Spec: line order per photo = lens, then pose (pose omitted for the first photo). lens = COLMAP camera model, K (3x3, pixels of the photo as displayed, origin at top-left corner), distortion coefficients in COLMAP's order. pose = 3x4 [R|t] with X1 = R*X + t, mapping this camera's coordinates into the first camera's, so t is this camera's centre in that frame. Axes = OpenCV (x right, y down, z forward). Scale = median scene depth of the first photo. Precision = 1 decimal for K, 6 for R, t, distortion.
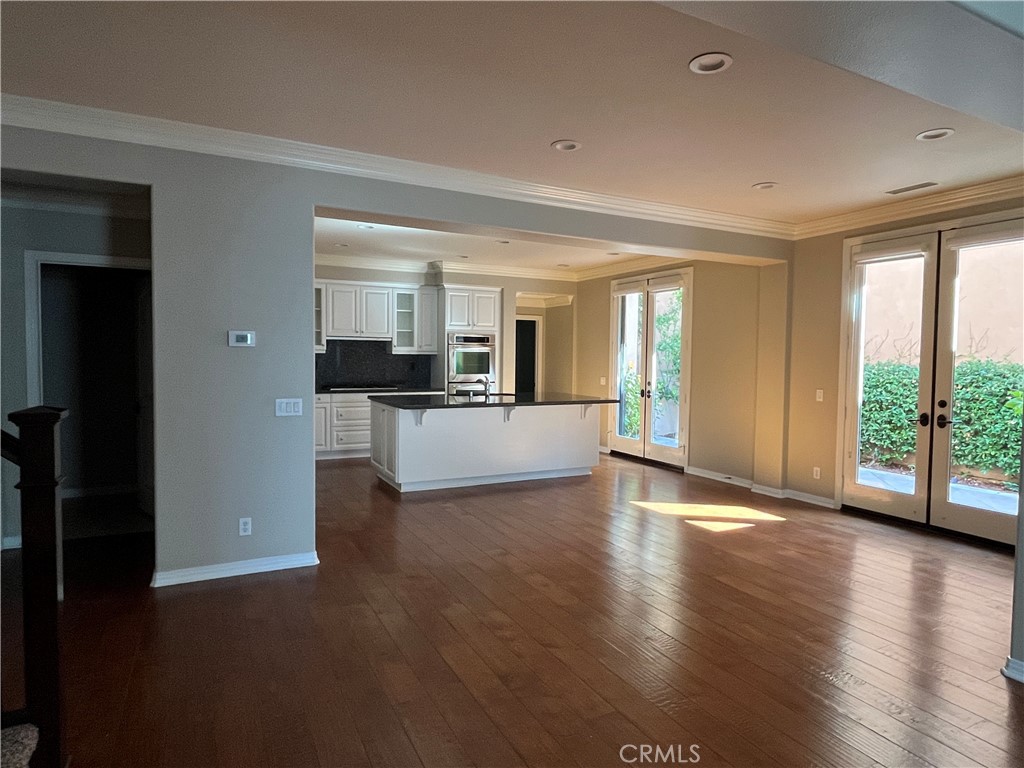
lens RADIAL K [[612.6, 0, 513.6], [0, 612.6, 383.6], [0, 0, 1]] dist [0.017908, -0.005230]
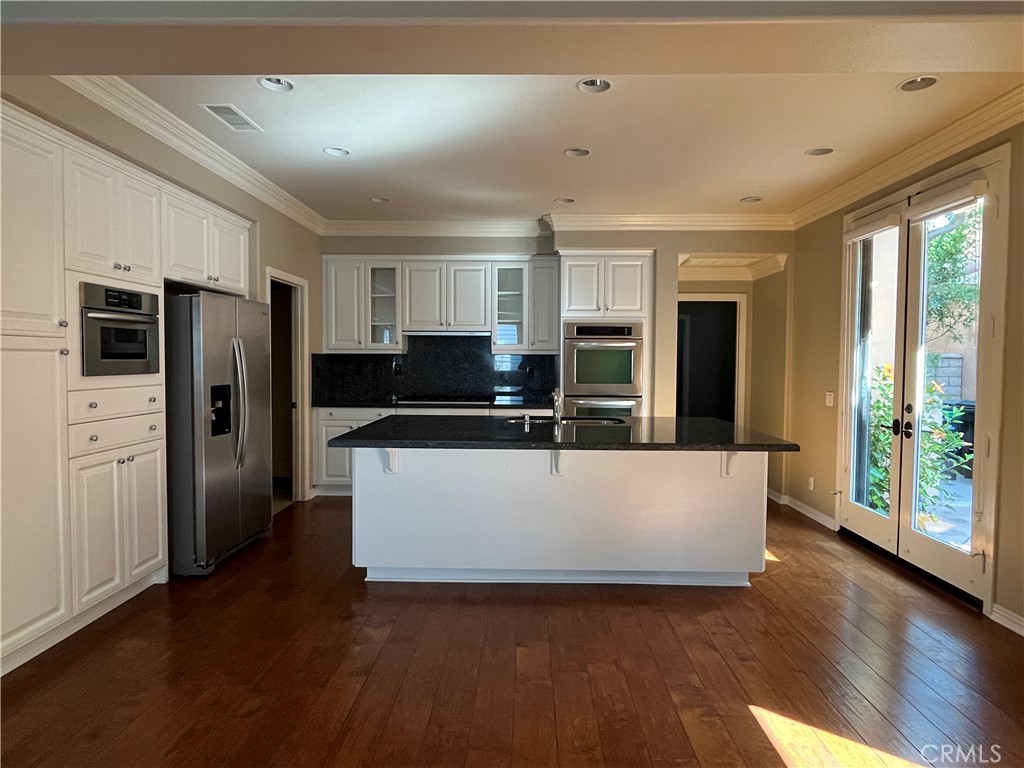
lens RADIAL K [[612.6, 0, 512.7], [0, 612.6, 383.9], [0, 0, 1]] dist [0.017908, -0.005230]
pose [[0.881935, 0.013306, -0.471183, 0.160827], [-0.017031, 0.999848, -0.003642, -0.011661], [0.471063, 0.011236, 0.882028, 0.383133]]
